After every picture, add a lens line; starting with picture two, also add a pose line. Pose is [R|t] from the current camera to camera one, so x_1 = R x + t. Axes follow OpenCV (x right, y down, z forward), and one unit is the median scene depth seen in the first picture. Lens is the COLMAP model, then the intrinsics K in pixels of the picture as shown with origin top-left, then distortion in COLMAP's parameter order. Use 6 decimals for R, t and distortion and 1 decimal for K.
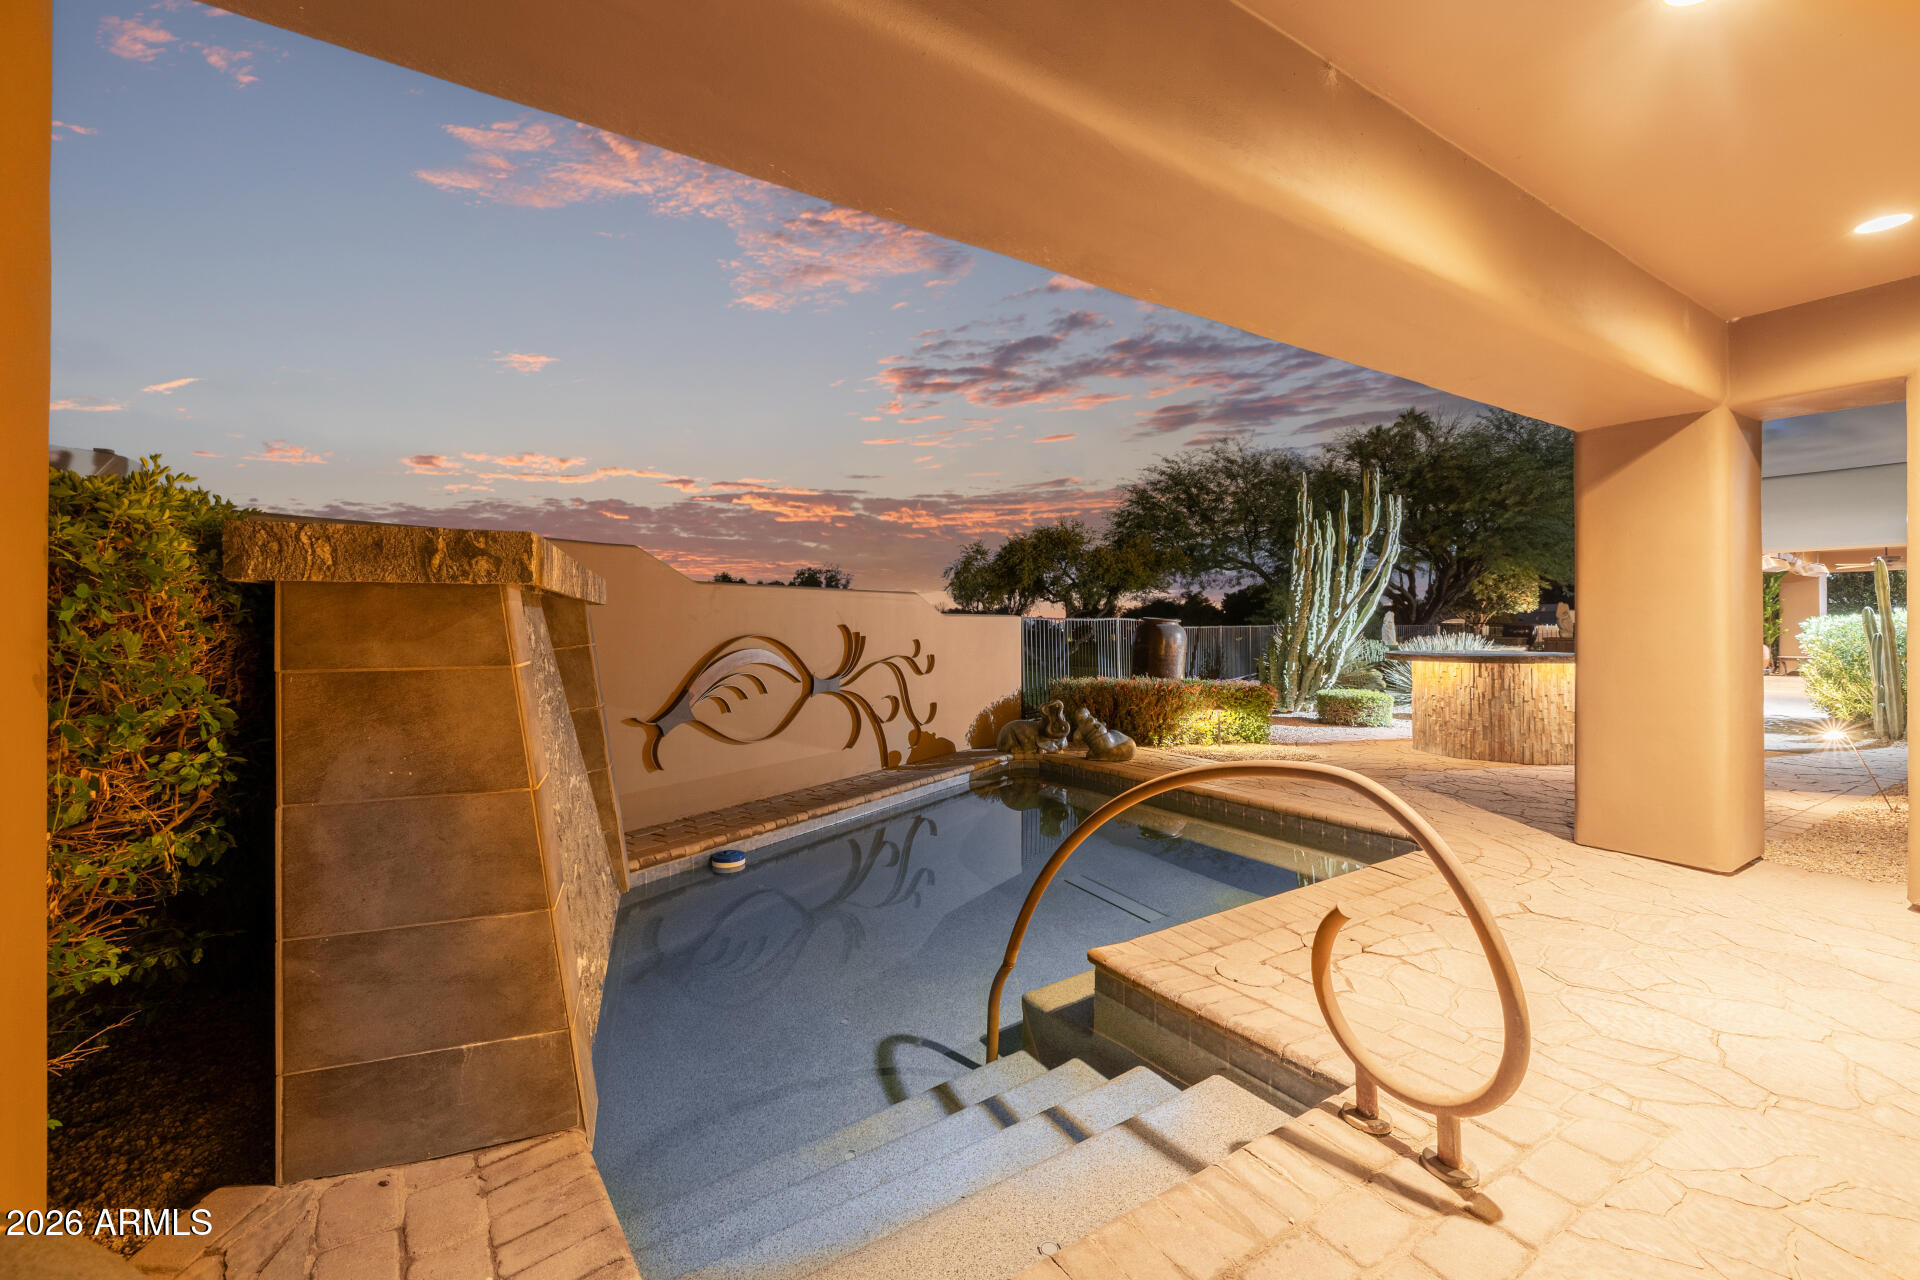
lens RADIAL K [[799.1, 0, 960.0], [0, 799.1, 640.0], [0, 0, 1]] dist [0.000301, 0.000091]
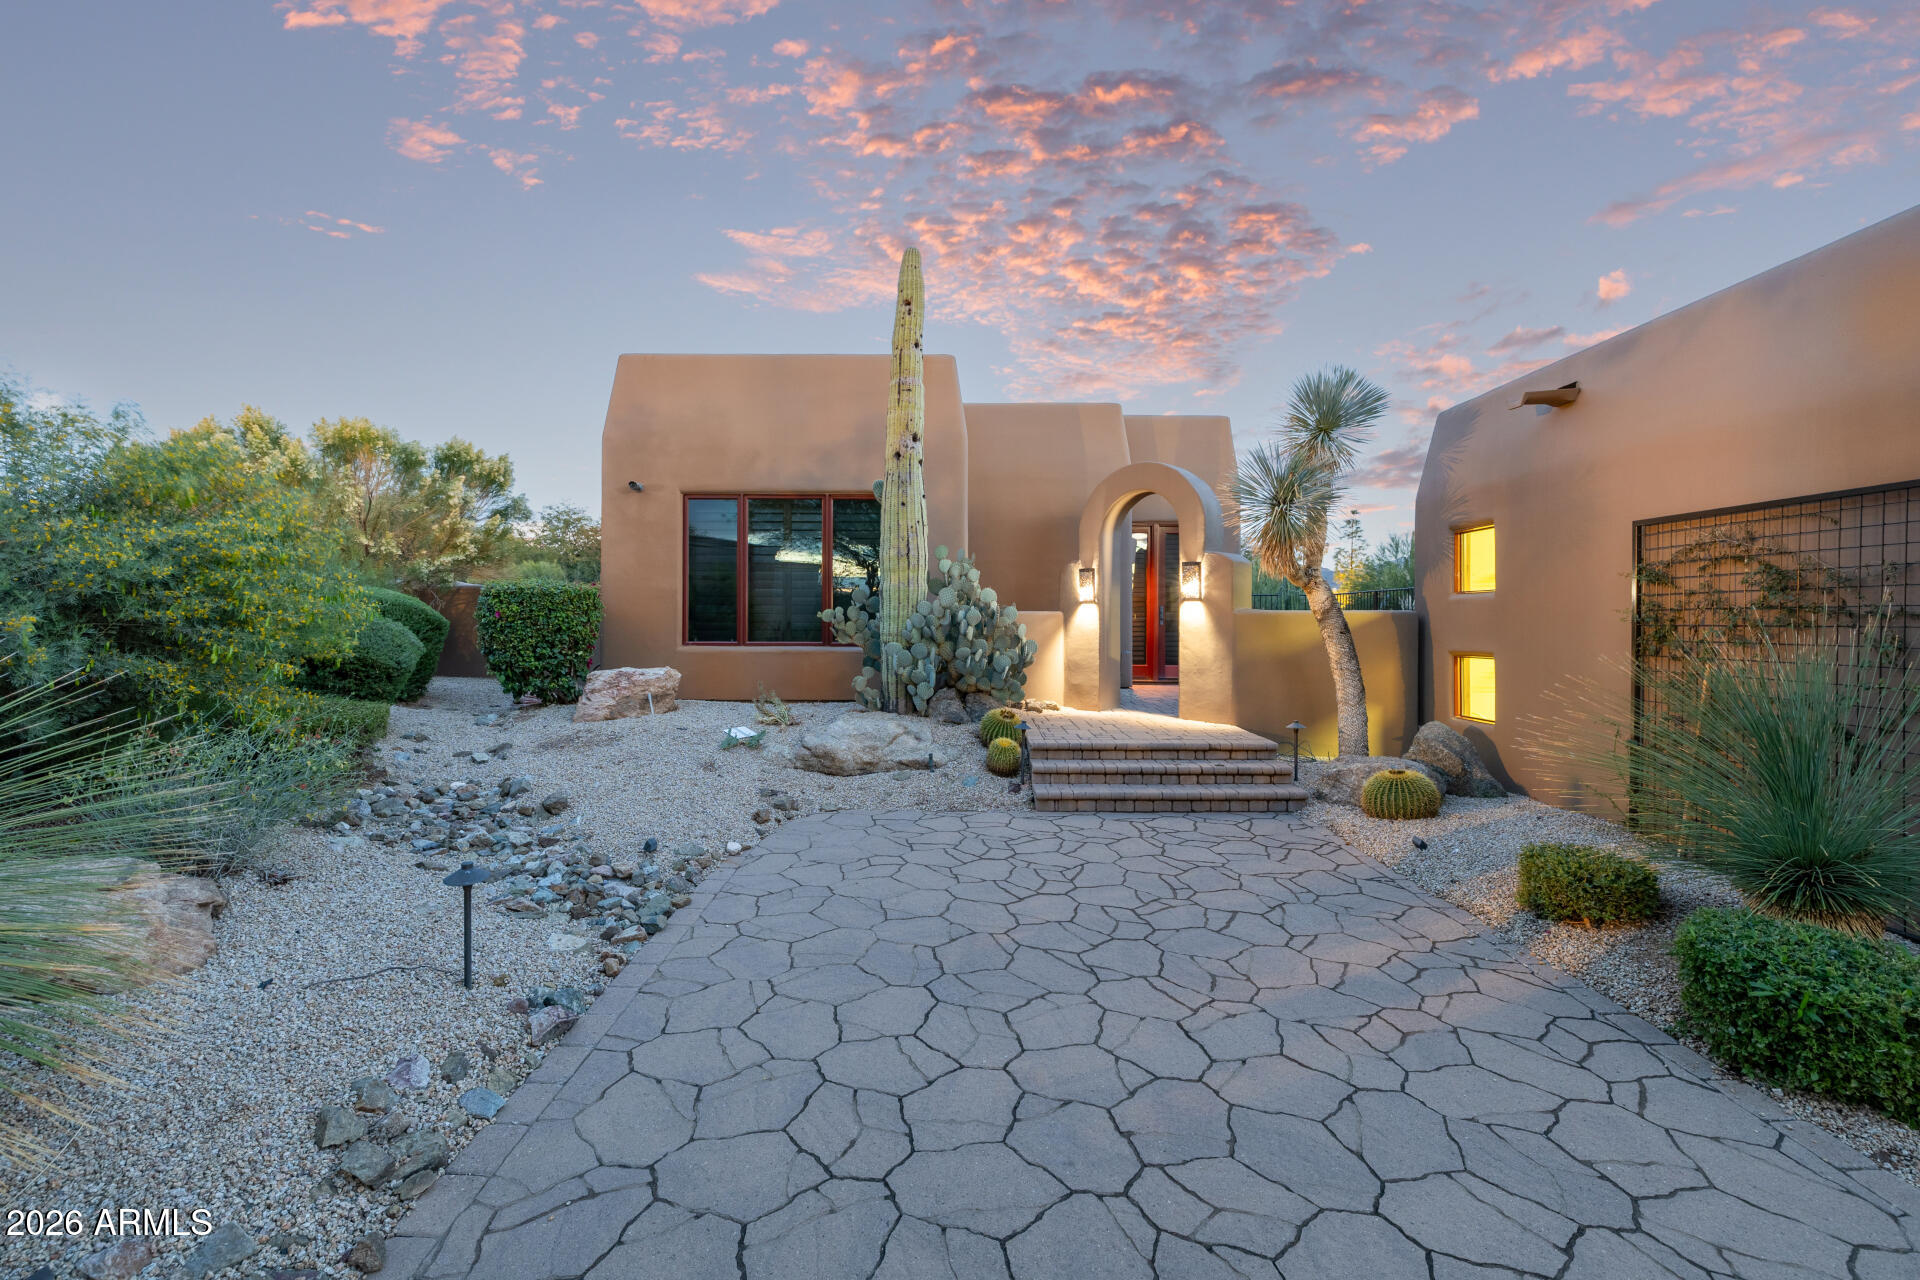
lens RADIAL K [[799.1, 0, 960.0], [0, 799.1, 640.0], [0, 0, 1]] dist [0.000301, 0.000091]
pose [[0.999857, 0.016863, 0.000896, -0.337324], [-0.016854, 0.999815, -0.009322, -0.116833], [-0.001053, 0.009306, 0.999956, -0.014397]]
